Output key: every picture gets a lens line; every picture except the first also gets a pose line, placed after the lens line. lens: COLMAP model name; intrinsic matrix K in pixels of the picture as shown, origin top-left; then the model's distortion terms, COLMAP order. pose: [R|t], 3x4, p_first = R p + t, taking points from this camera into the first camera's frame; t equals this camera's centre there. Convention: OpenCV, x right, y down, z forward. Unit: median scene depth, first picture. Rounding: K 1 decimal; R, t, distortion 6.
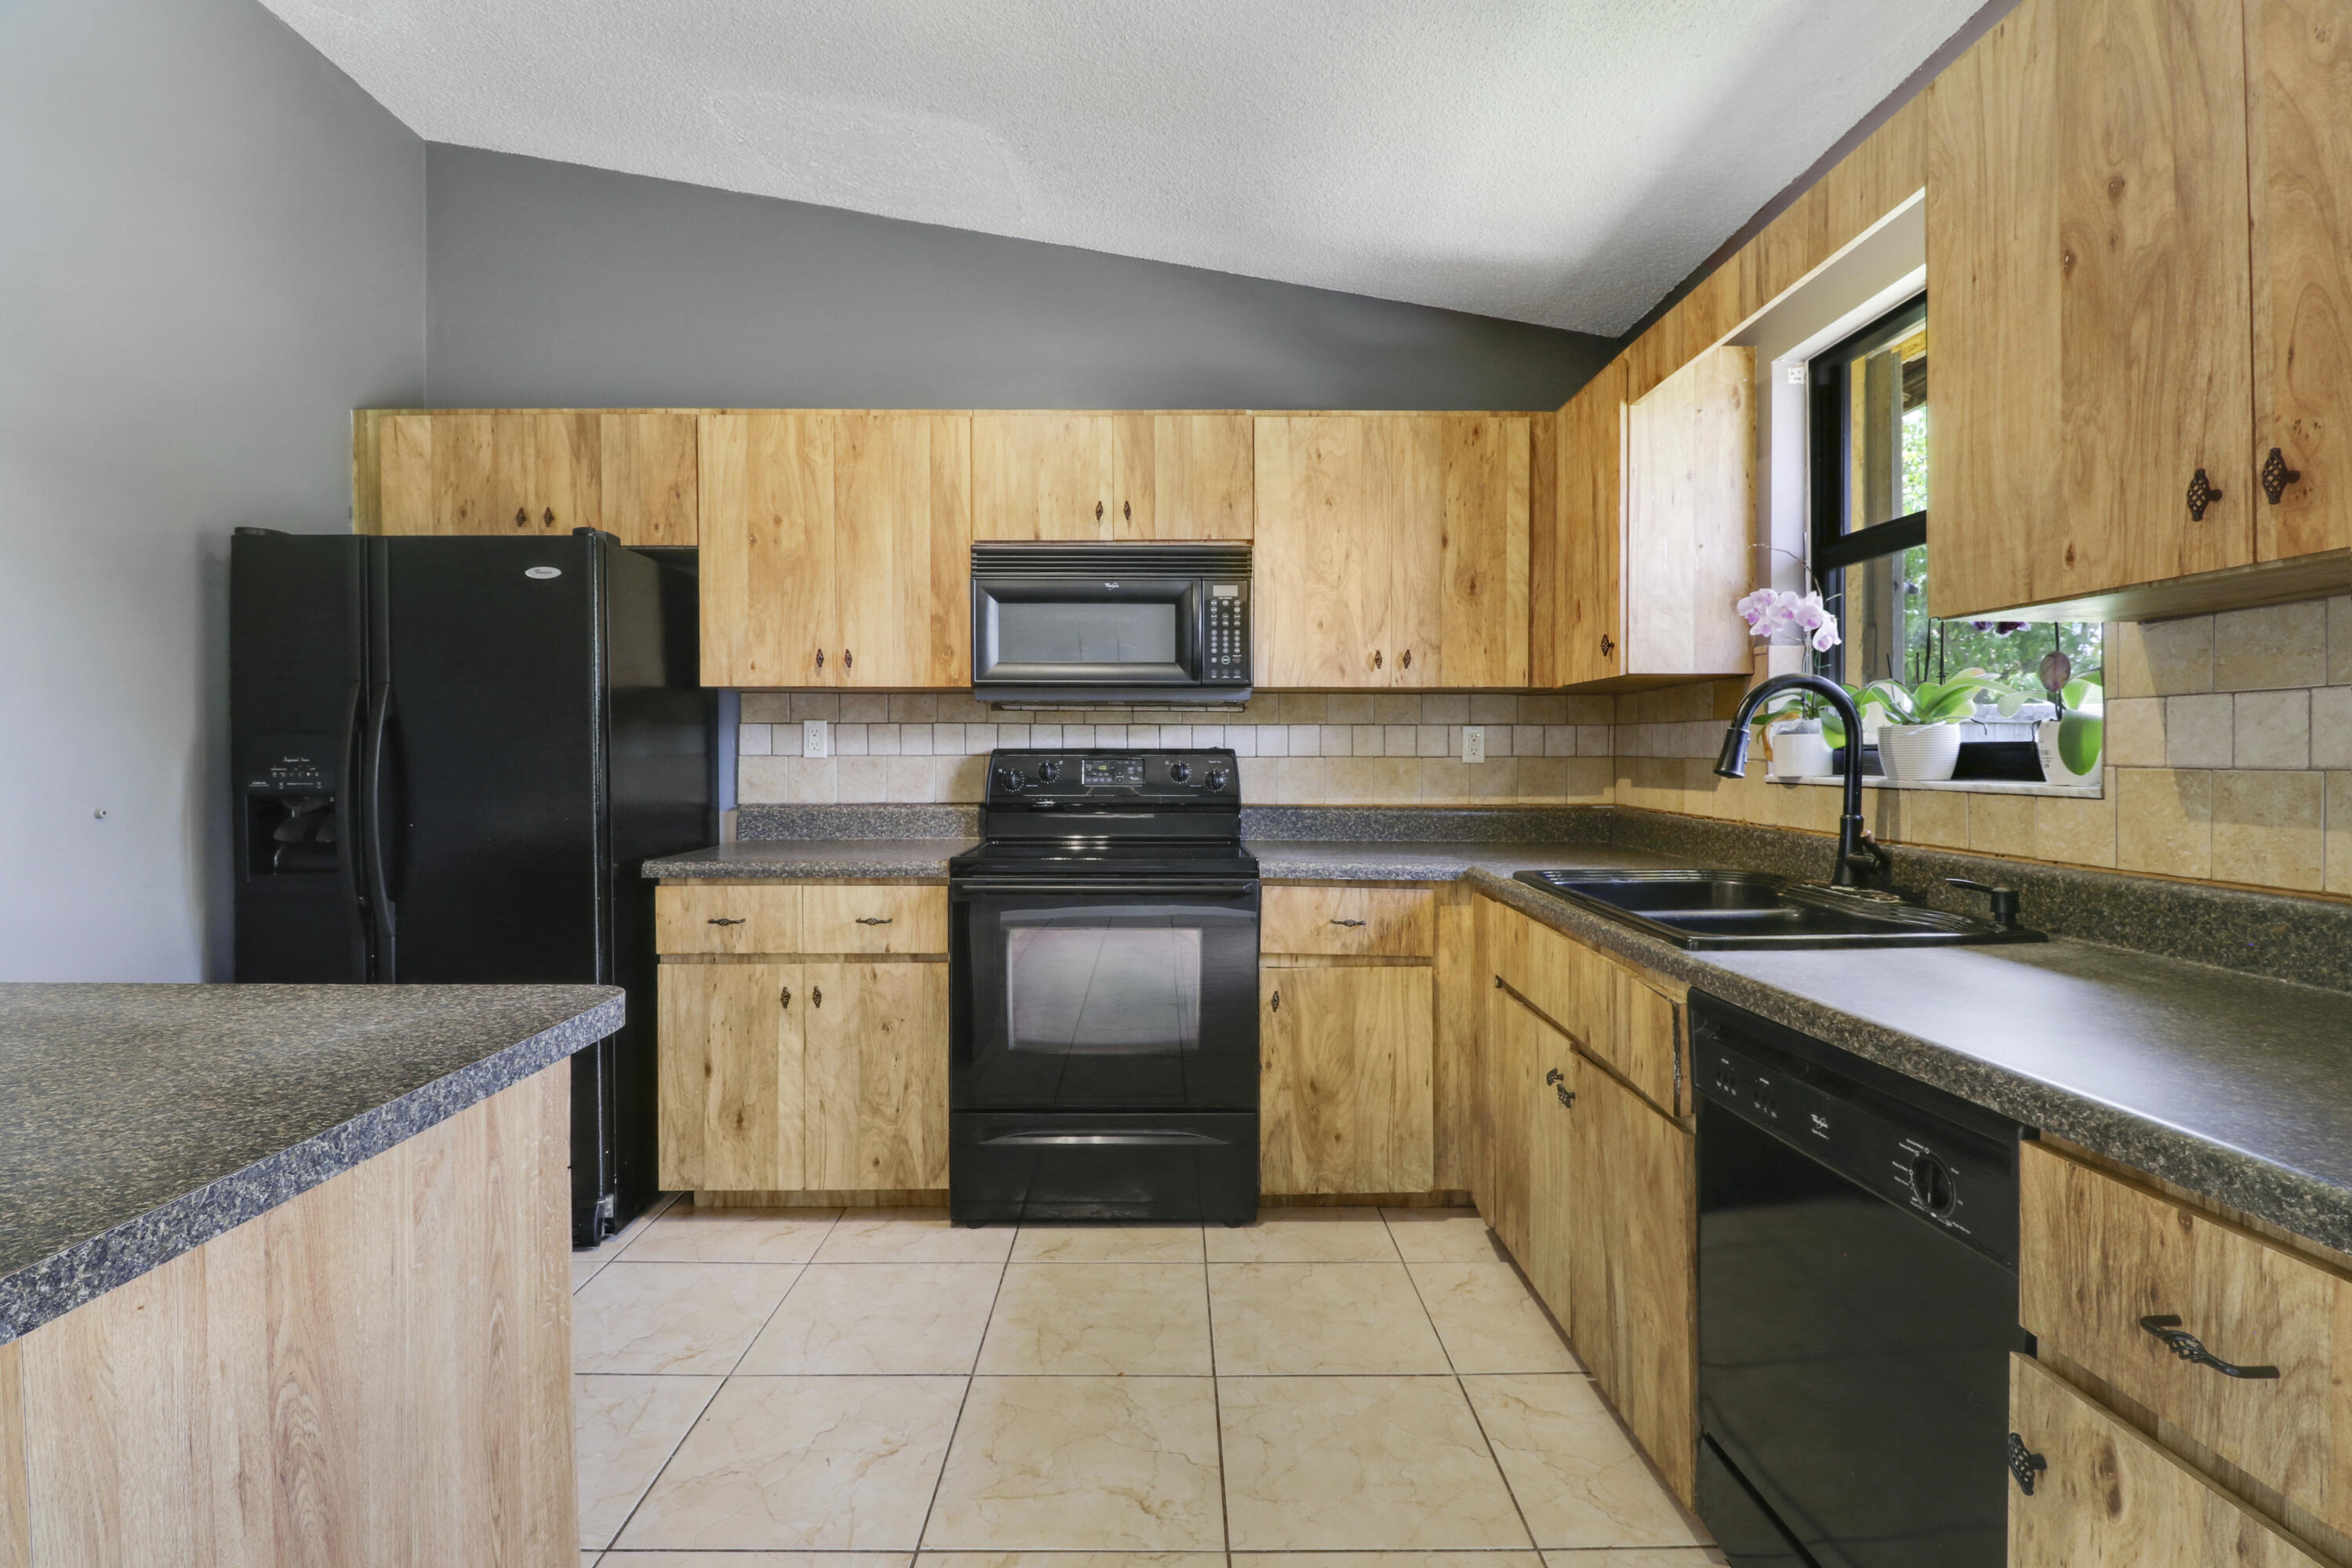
lens RADIAL K [[1107.2, 0, 1164.6], [0, 1107.2, 753.4], [0, 0, 1]] dist [-0.004030, -0.008482]
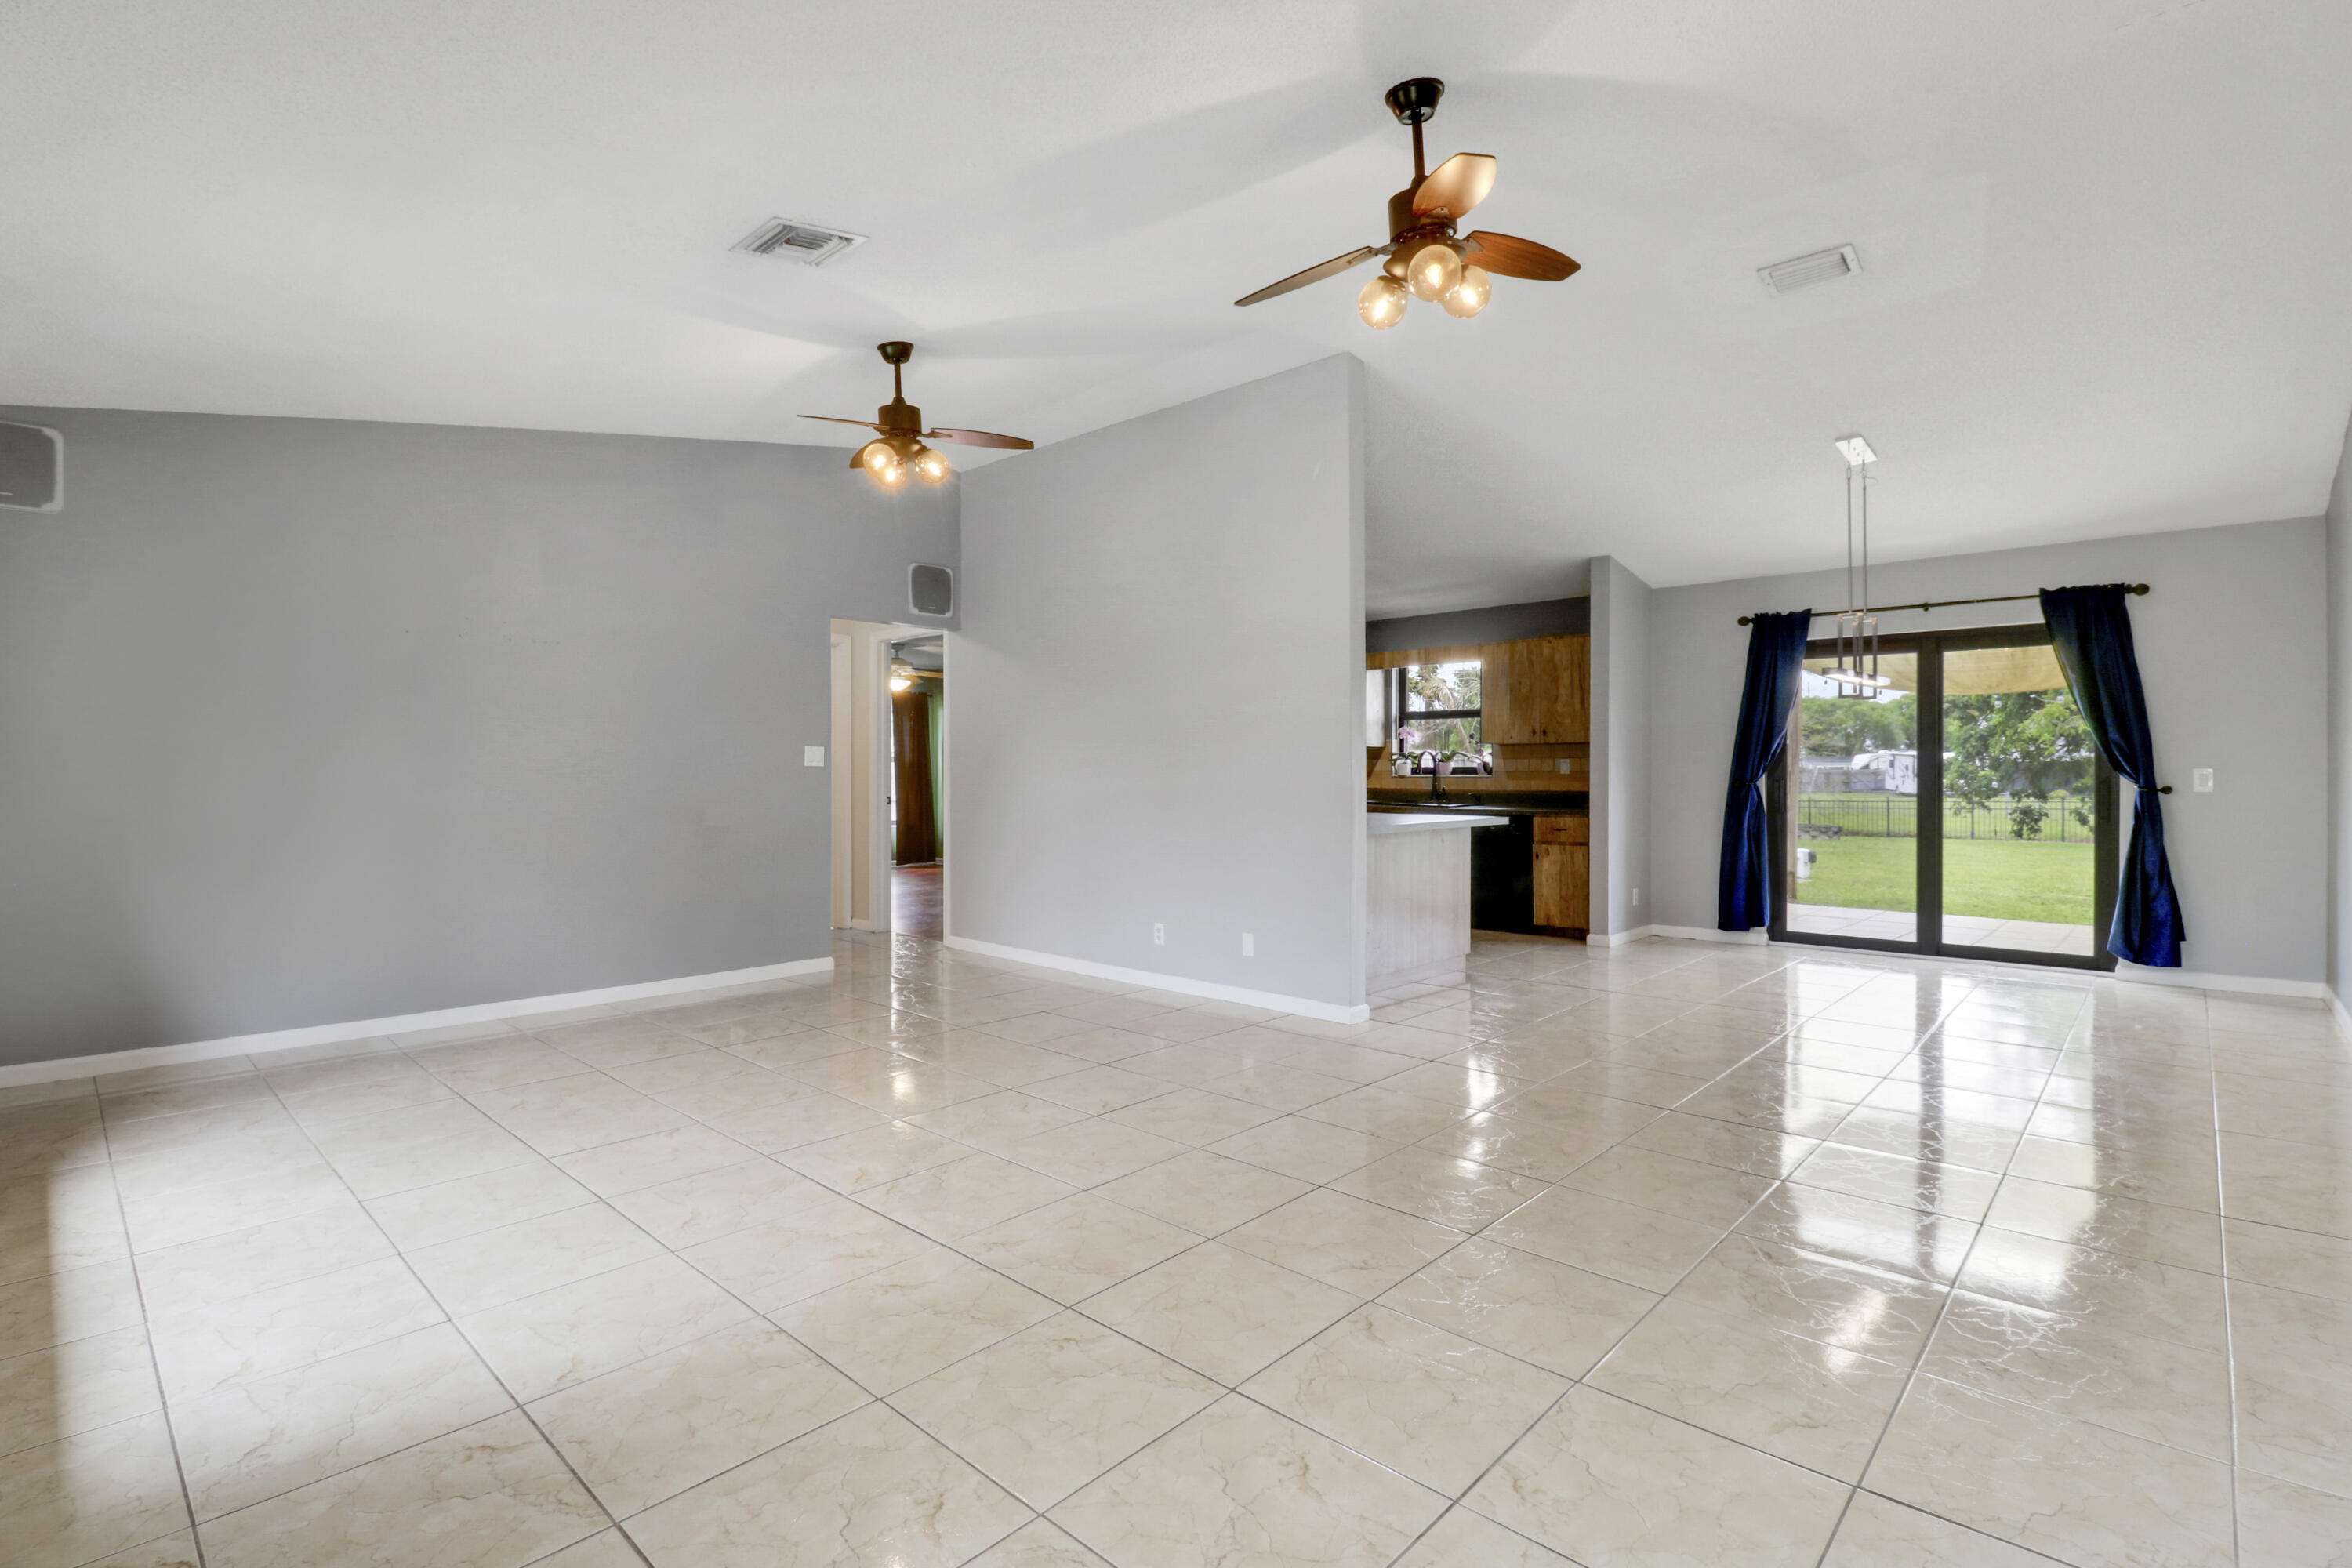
lens RADIAL K [[1107.2, 0, 1180.5], [0, 1107.2, 777.0], [0, 0, 1]] dist [-0.004030, -0.008482]
pose [[0.679548, 0.000310, 0.733631, -2.432495], [-0.001311, 0.999999, 0.000792, 0.021529], [-0.733630, -0.001500, 0.679548, -0.915020]]
